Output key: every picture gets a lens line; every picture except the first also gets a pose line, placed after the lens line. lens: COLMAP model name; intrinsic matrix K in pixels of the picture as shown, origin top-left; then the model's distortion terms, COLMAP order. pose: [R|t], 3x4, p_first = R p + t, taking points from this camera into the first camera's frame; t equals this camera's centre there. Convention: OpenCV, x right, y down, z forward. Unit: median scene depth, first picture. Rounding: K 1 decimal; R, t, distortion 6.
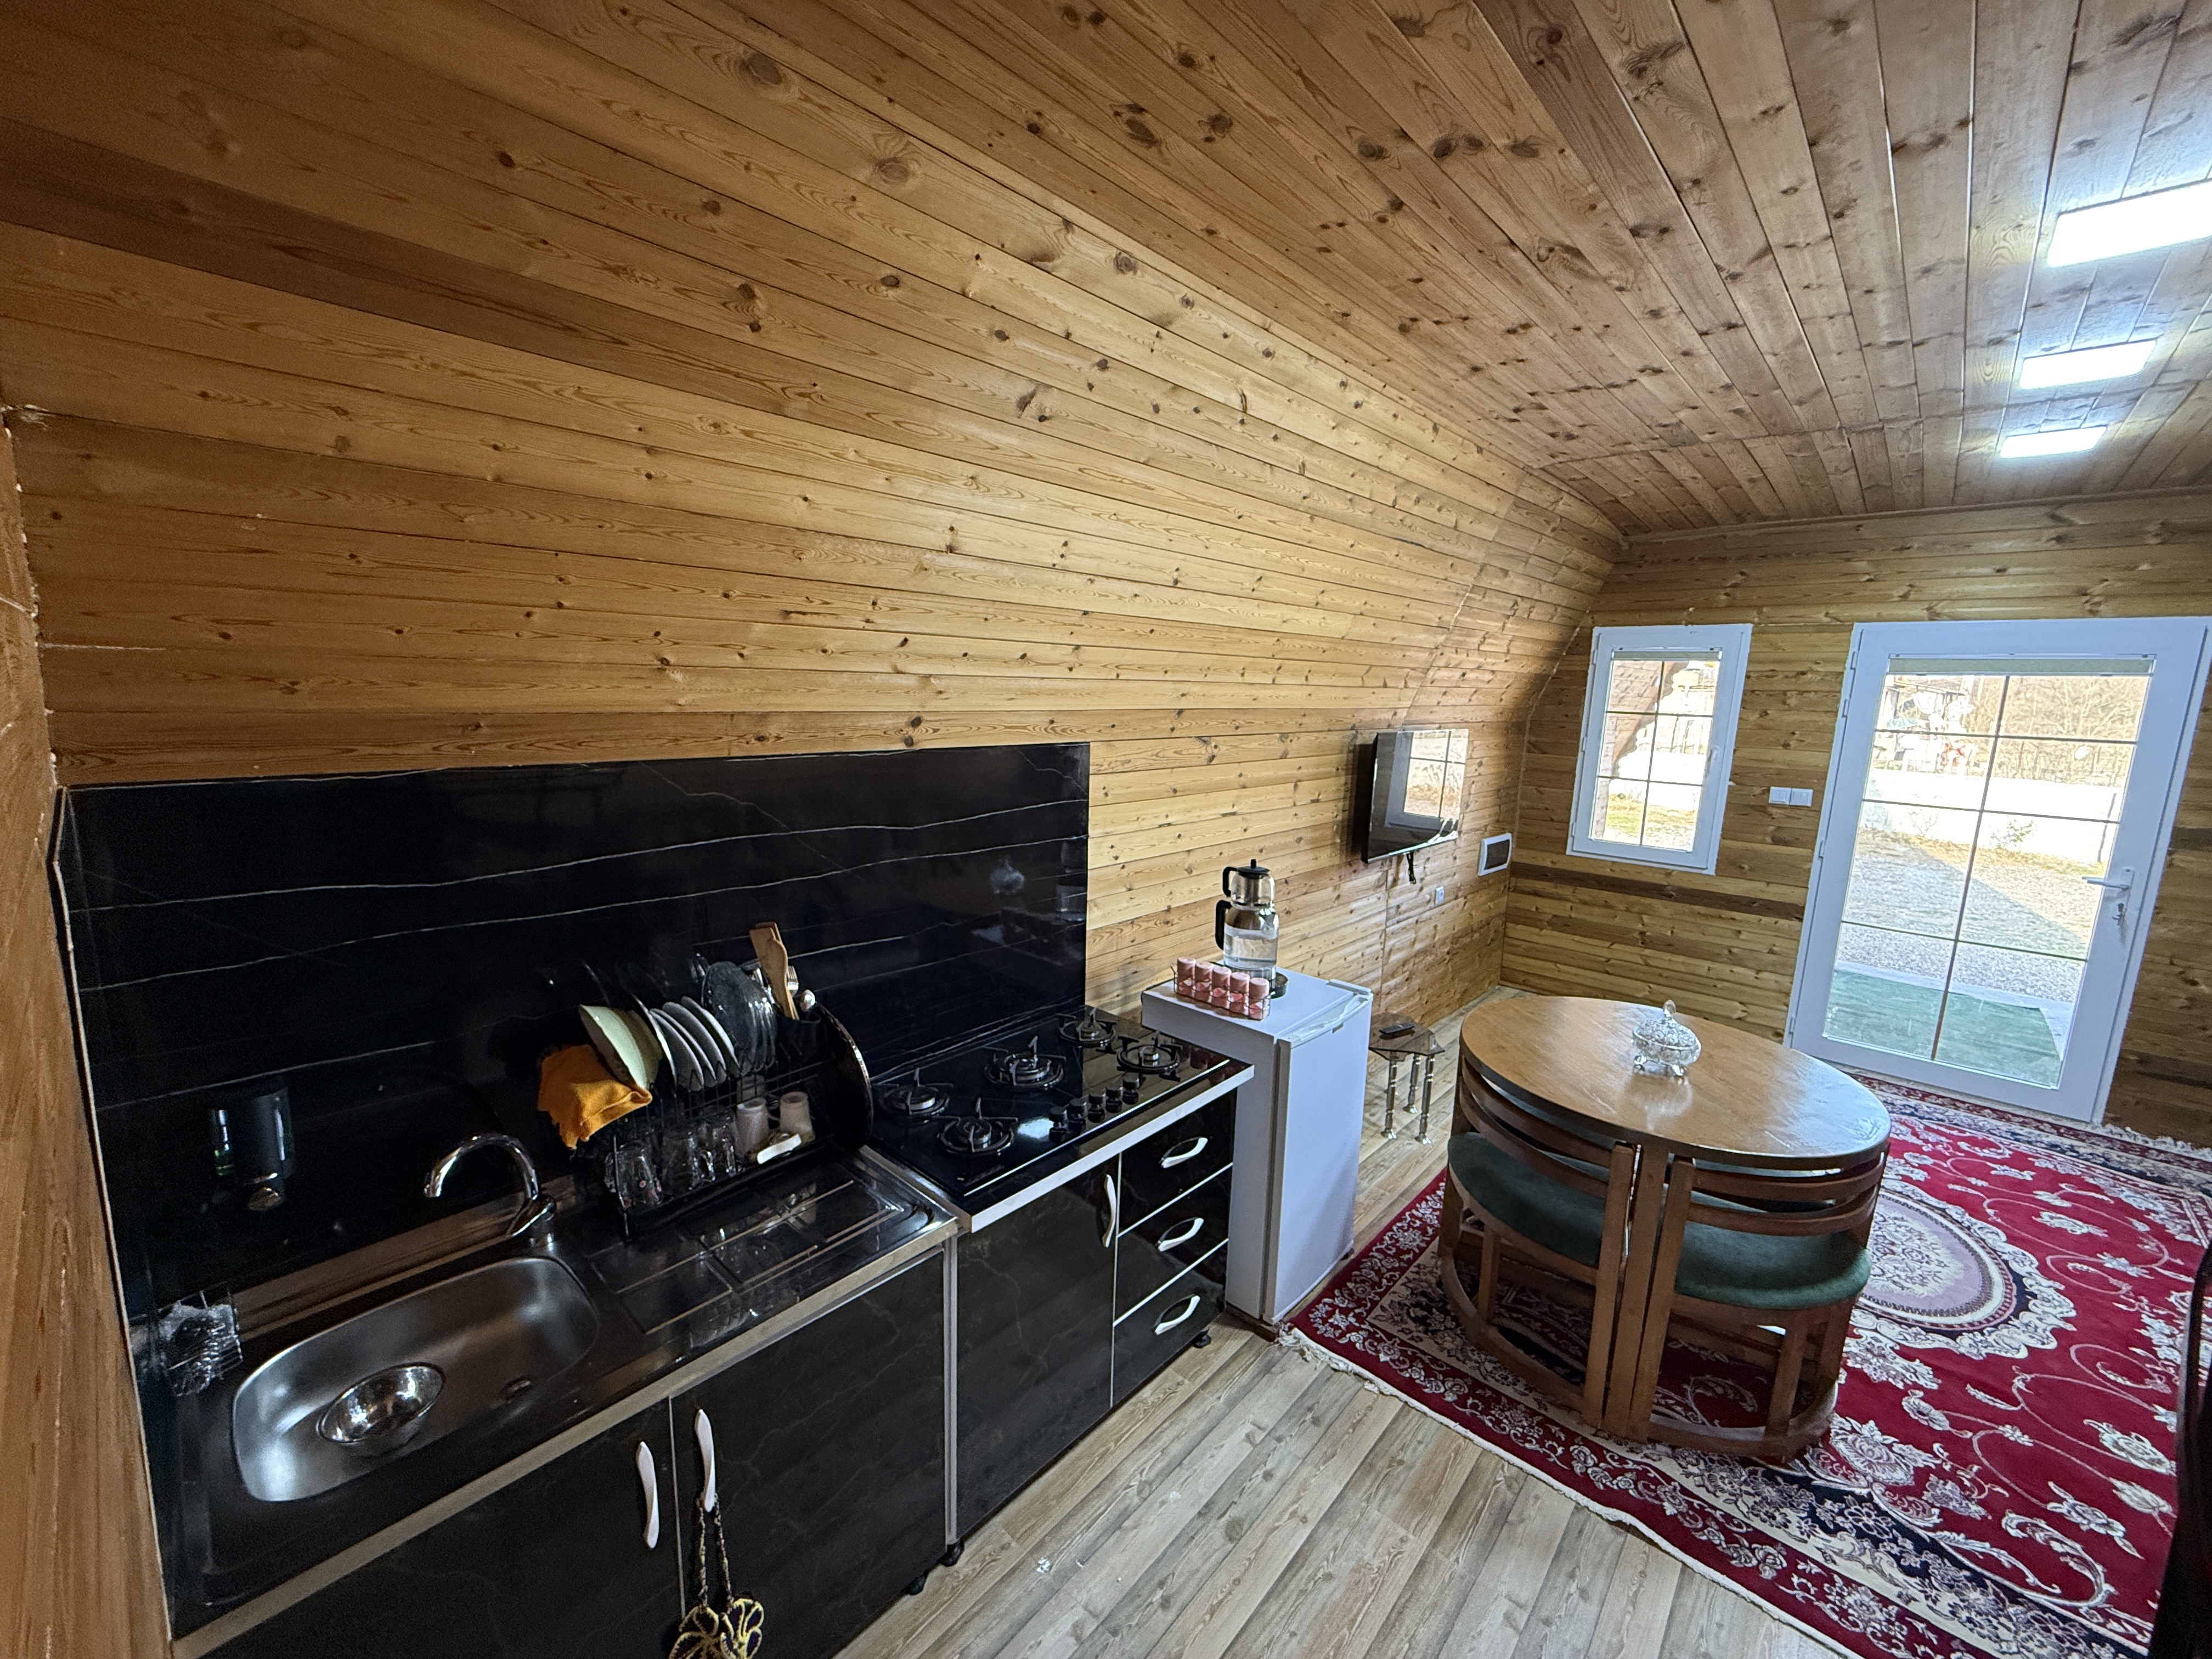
lens RADIAL K [[881.1, 0, 1097.6], [0, 881.1, 828.7], [0, 0, 1]] dist [0.001551, -0.000351]
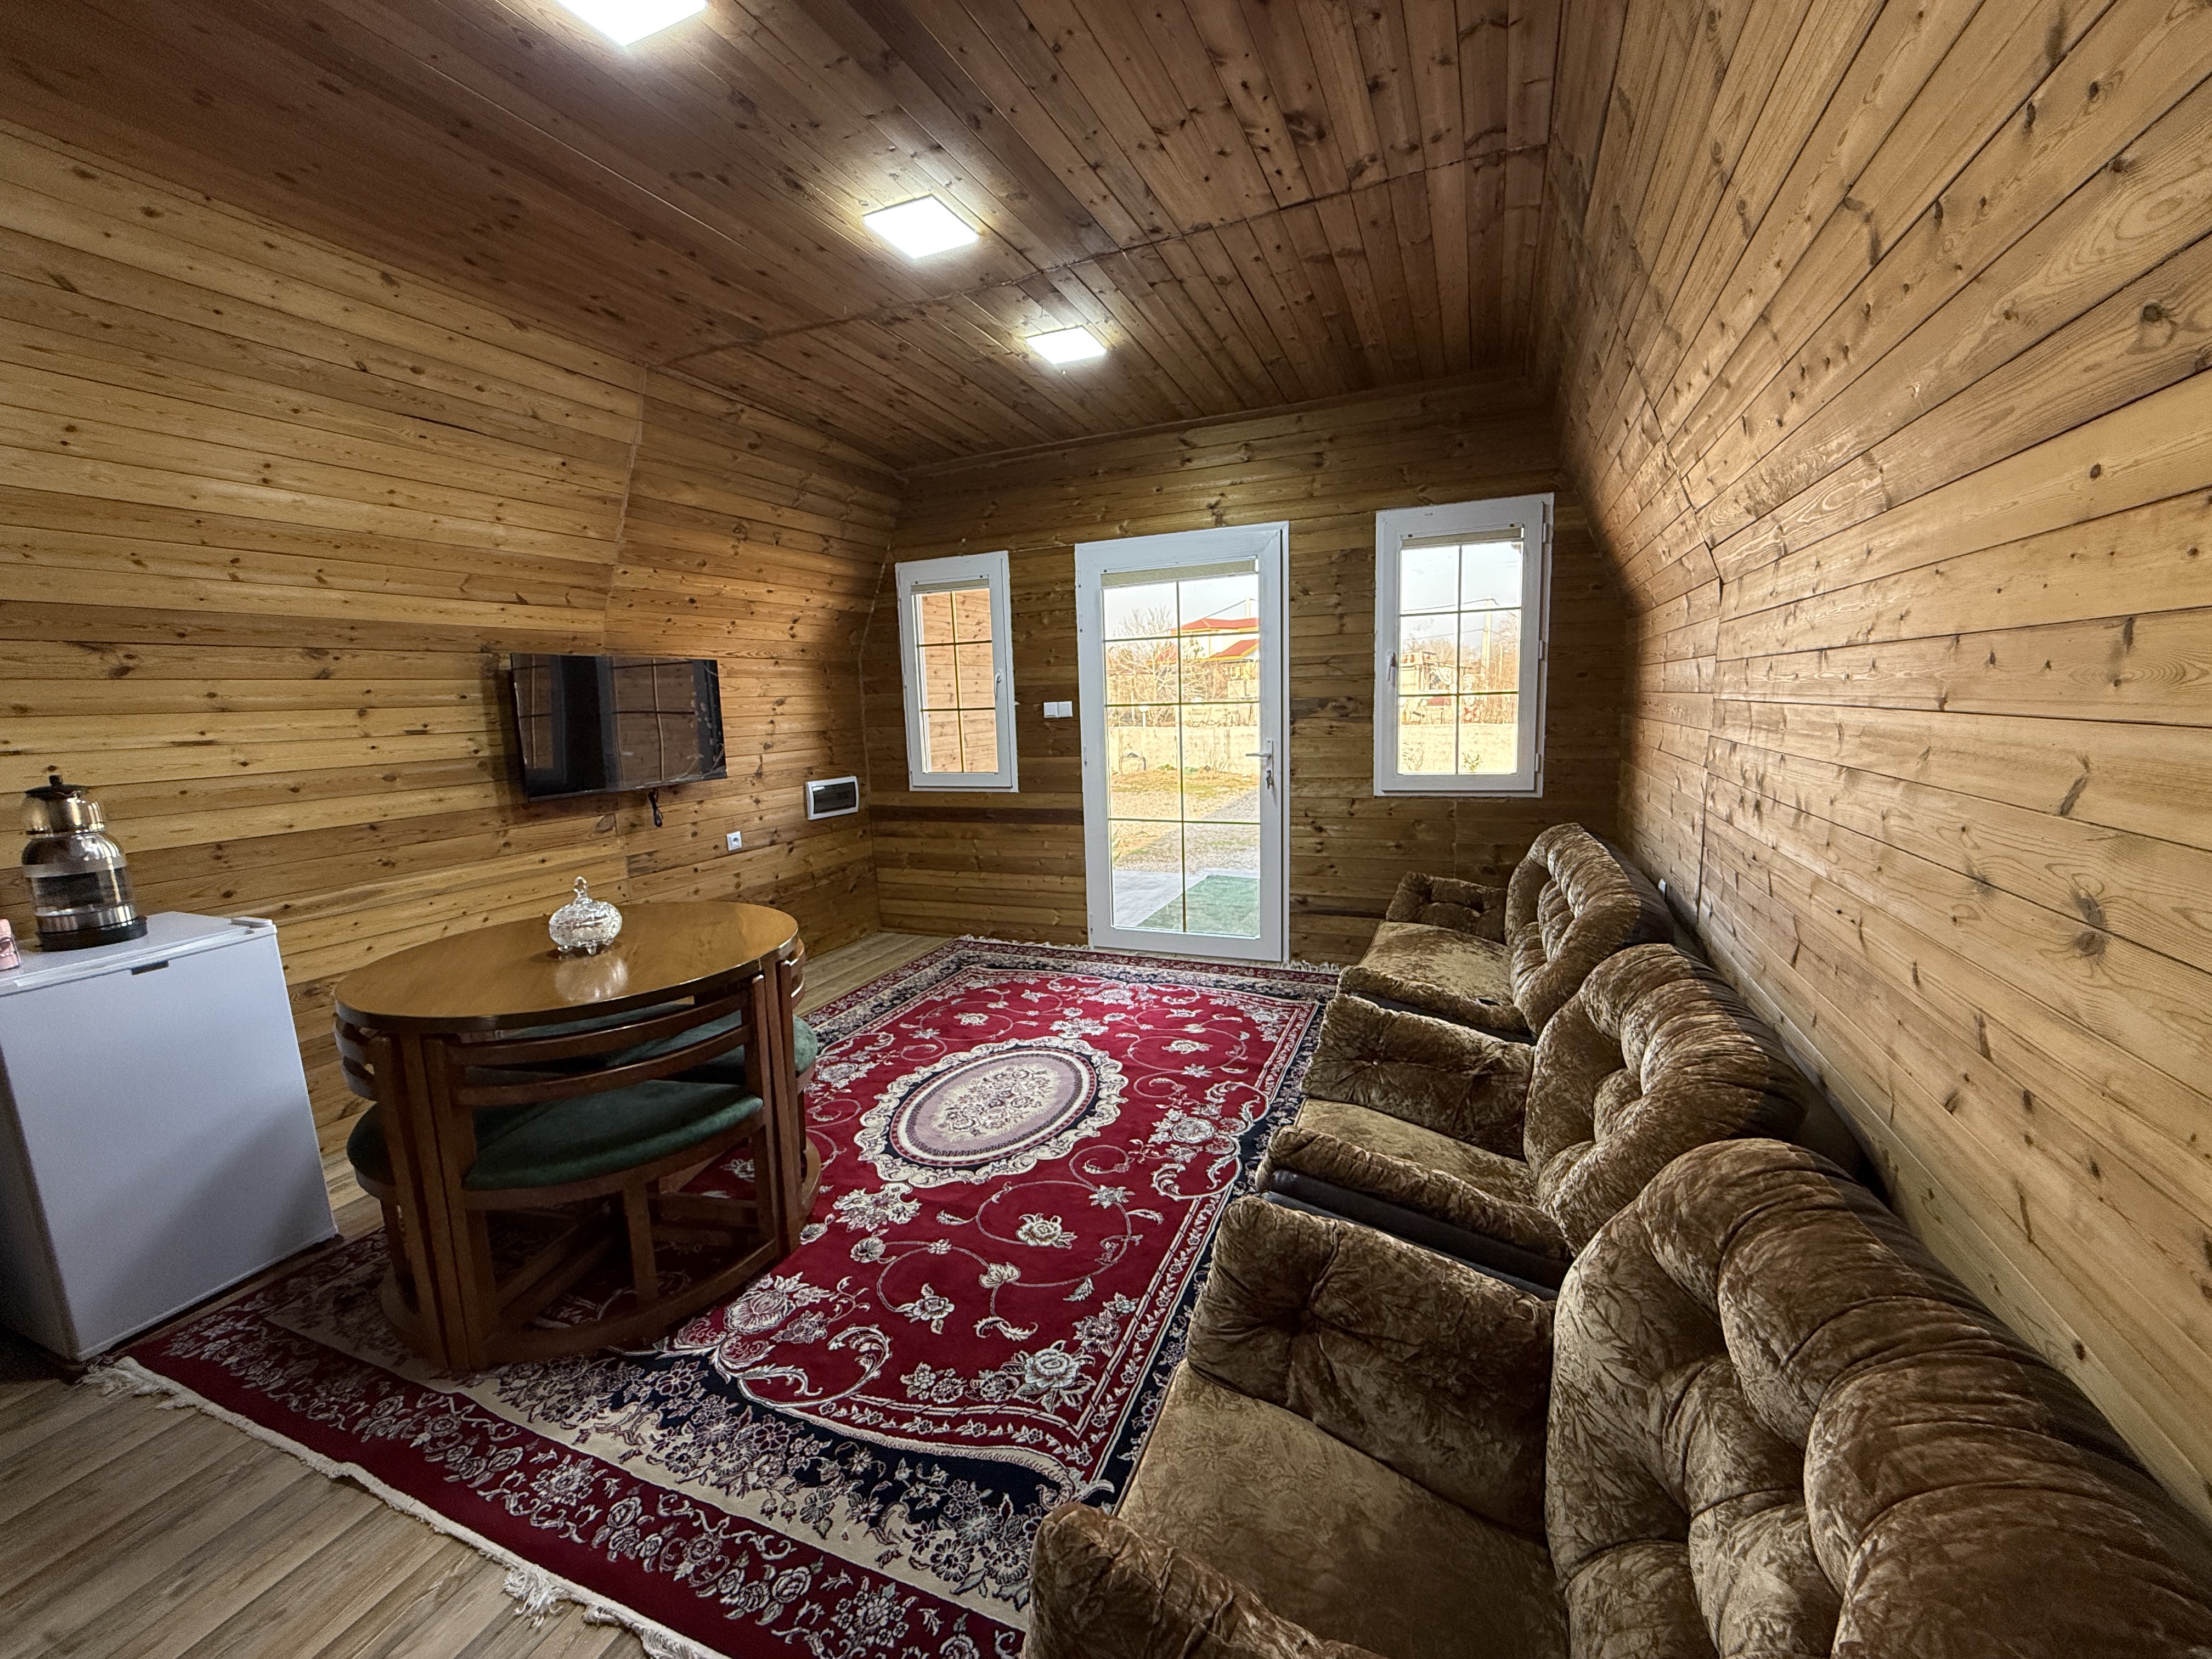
lens RADIAL K [[881.1, 0, 1097.6], [0, 881.1, 828.7], [0, 0, 1]] dist [0.001551, -0.000351]
pose [[0.938532, -0.110938, 0.326881, 0.729577], [0.117355, 0.993090, 0.000093, 0.176868], [-0.324633, 0.038274, 0.945065, -0.035588]]
